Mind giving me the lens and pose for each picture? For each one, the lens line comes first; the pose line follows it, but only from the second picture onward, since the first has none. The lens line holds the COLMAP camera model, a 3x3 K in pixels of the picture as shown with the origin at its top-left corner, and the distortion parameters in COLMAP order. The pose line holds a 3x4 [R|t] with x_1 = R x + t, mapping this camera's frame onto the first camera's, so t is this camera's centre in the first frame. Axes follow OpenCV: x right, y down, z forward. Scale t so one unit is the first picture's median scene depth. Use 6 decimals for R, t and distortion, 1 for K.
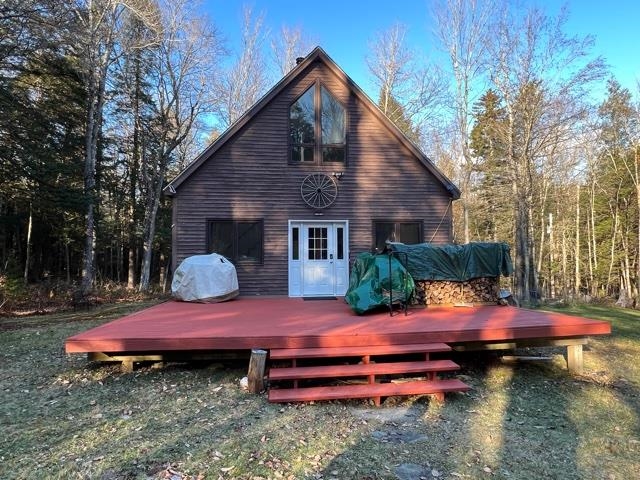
lens RADIAL K [[378.5, 0, 320.1], [0, 378.5, 237.8], [0, 0, 1]] dist [-0.001863, 0.000731]
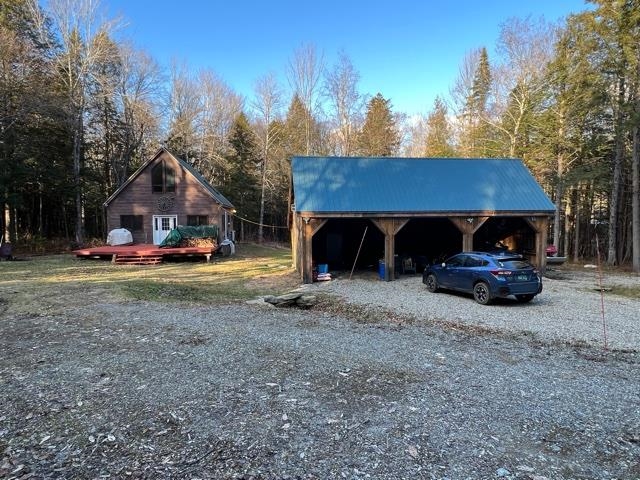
lens RADIAL K [[378.5, 0, 318.9], [0, 378.5, 242.2], [0, 0, 1]] dist [-0.001863, 0.000731]
pose [[0.999989, -0.001939, 0.004267, 1.030920], [0.001393, 0.992231, 0.124399, -0.182964], [-0.004475, -0.124392, 0.992223, -1.590942]]
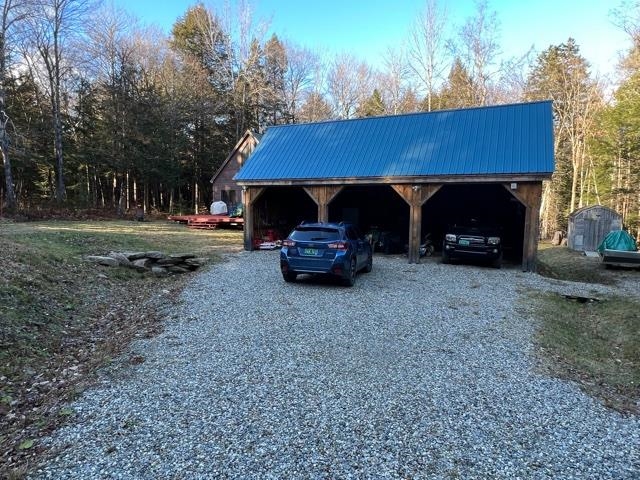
lens RADIAL K [[378.5, 0, 319.1], [0, 378.5, 240.7], [0, 0, 1]] dist [-0.001863, 0.000731]
pose [[0.846790, 0.065424, -0.527889, 2.038627], [0.022398, 0.987142, 0.158271, -0.111266], [0.531456, -0.145846, 0.834436, -1.255534]]
